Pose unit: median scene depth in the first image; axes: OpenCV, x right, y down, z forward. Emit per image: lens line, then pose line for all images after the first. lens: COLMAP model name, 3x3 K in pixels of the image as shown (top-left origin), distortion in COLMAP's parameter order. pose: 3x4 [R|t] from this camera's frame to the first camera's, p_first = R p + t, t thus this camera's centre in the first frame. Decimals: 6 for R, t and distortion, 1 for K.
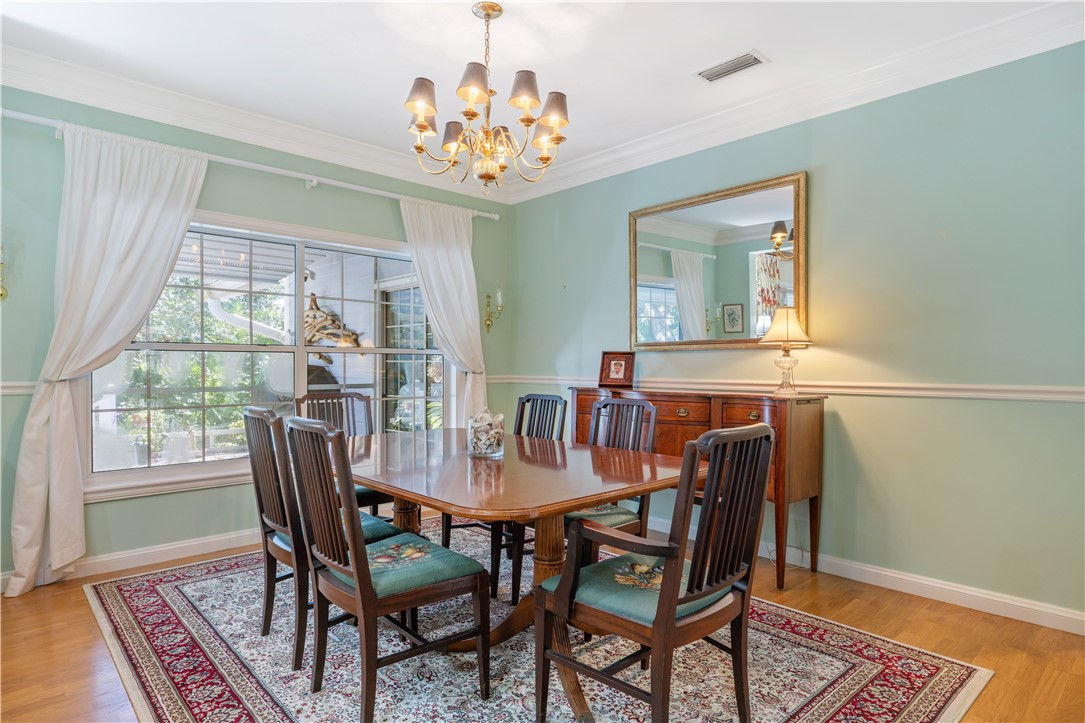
lens RADIAL K [[616.9, 0, 542.5], [0, 616.9, 361.5], [0, 0, 1]] dist [-0.000213, -0.000006]
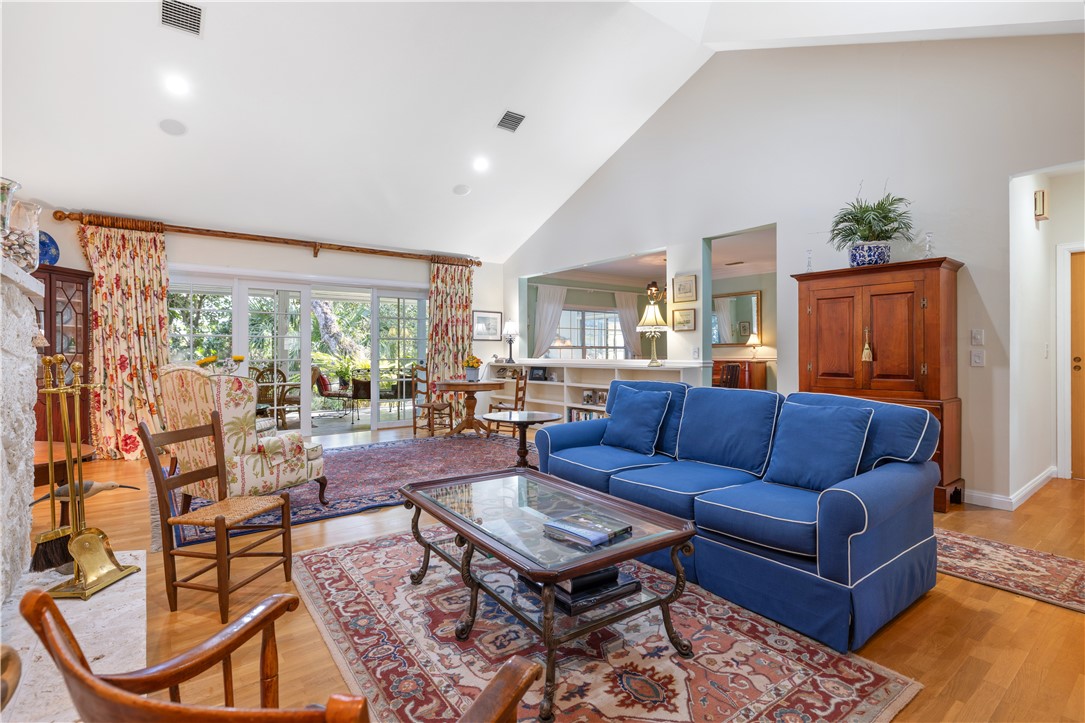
lens RADIAL K [[521.9, 0, 542.5], [0, 521.9, 361.5], [0, 0, 1]] dist [-0.000295, -0.000187]
pose [[0.994378, -0.001939, -0.105870, -0.397075], [0.003550, 0.999881, 0.015029, 0.011092], [0.105828, -0.015320, 0.994266, -1.764279]]
